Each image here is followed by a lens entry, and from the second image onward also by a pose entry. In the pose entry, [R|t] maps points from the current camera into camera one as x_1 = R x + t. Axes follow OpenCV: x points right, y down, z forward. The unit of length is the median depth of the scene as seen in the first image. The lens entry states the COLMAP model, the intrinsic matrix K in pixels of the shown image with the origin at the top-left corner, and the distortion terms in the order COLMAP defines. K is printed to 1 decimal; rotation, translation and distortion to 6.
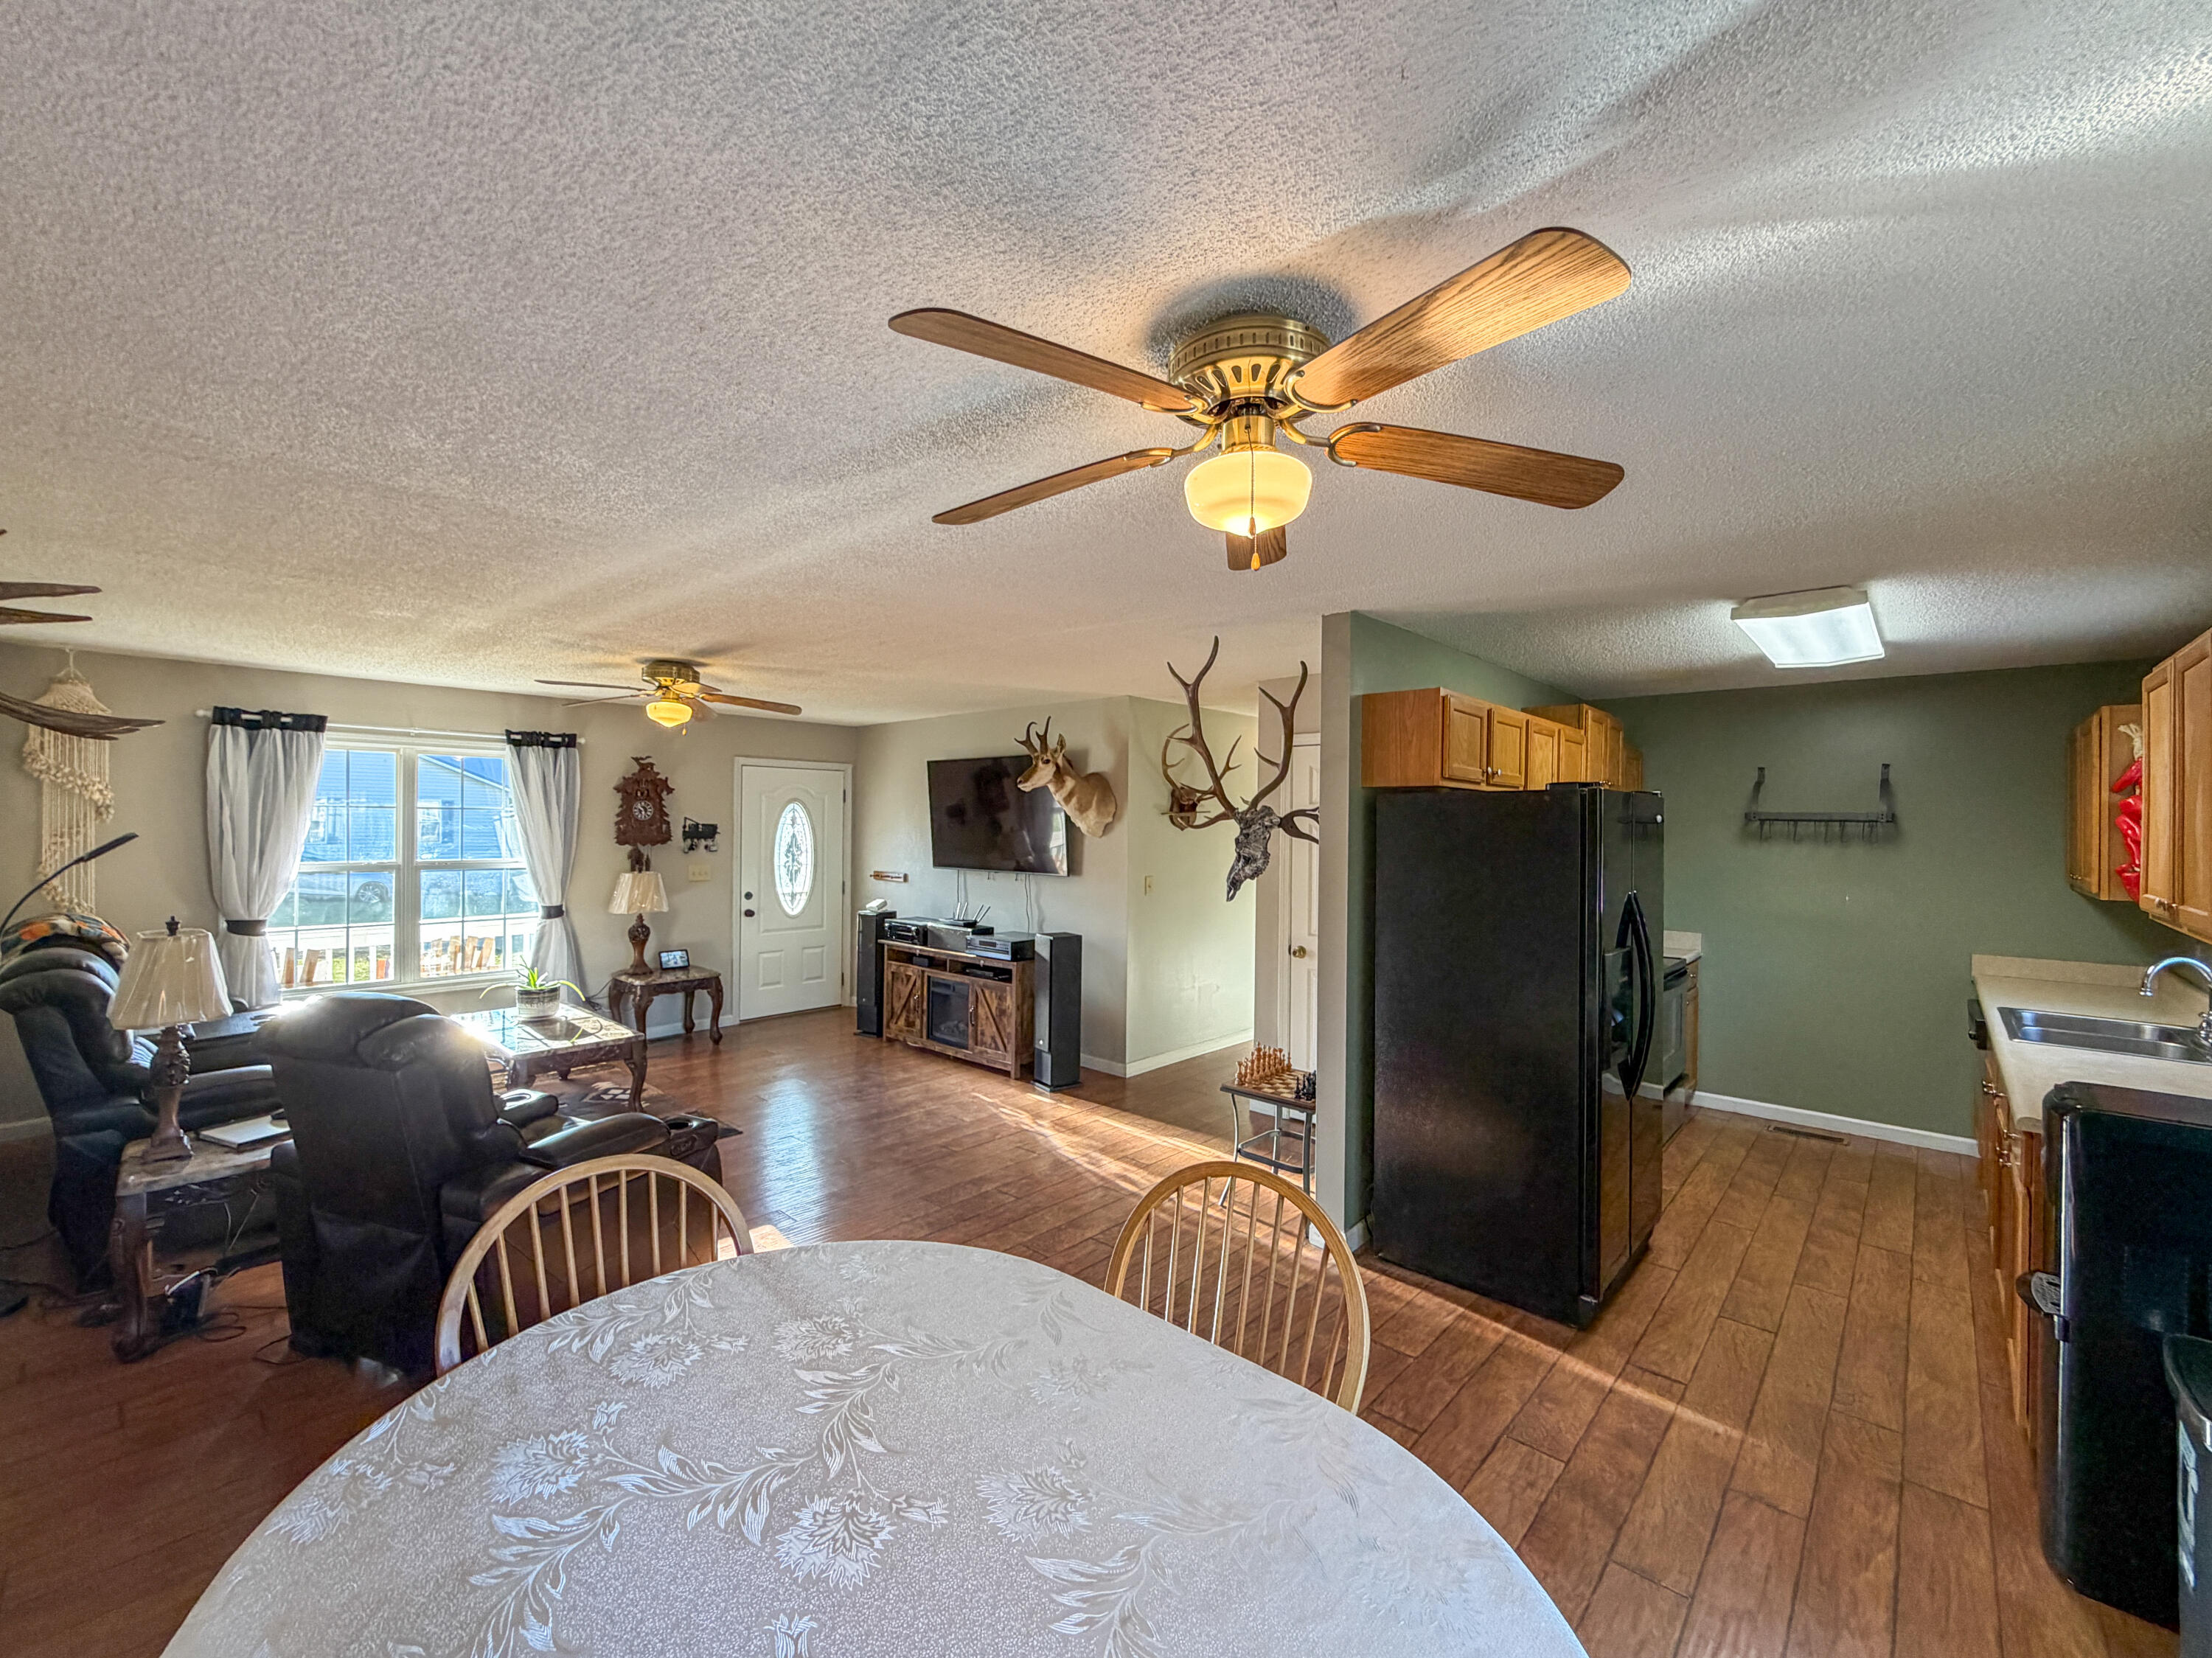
lens RADIAL K [[888.0, 0, 1117.6], [0, 888.0, 826.6], [0, 0, 1]] dist [-0.000319, 0.000343]
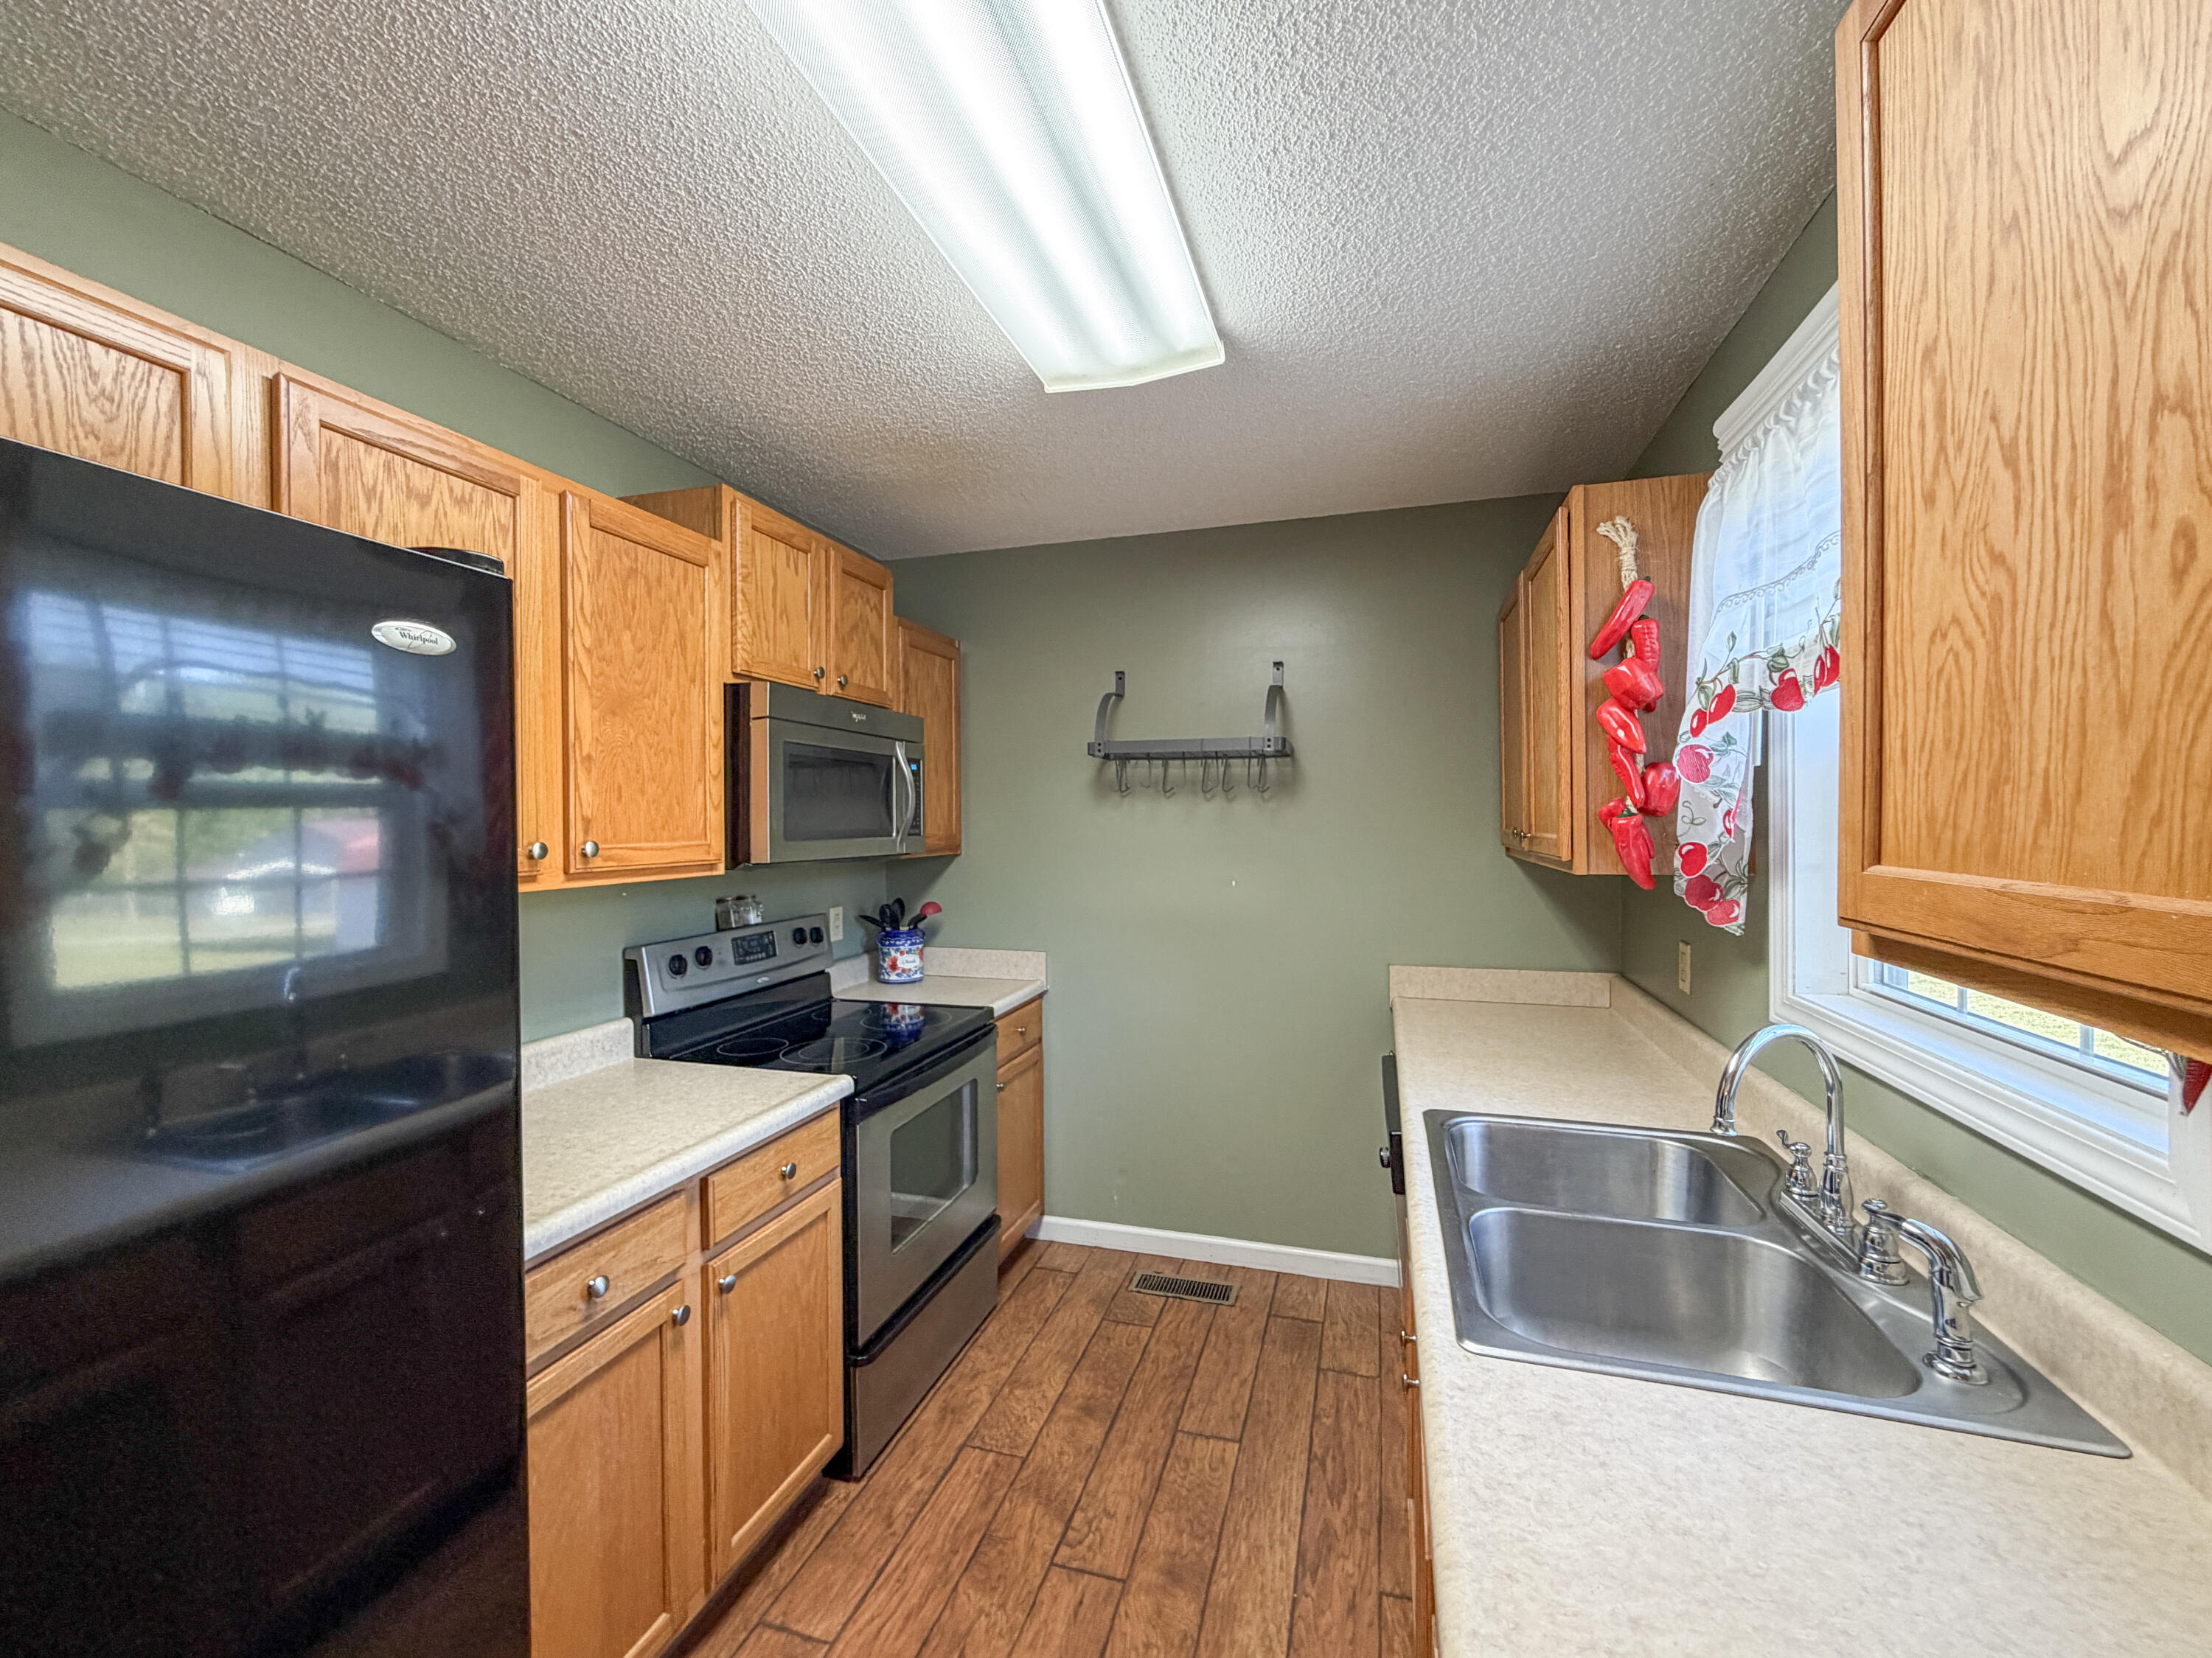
lens RADIAL K [[888.0, 0, 1101.2], [0, 888.0, 827.3], [0, 0, 1]] dist [-0.000319, 0.000343]
pose [[0.905695, -0.022565, 0.423329, 0.506032], [0.019690, 0.999744, 0.011166, 0.034541], [-0.423472, -0.001777, 0.905907, 0.510438]]
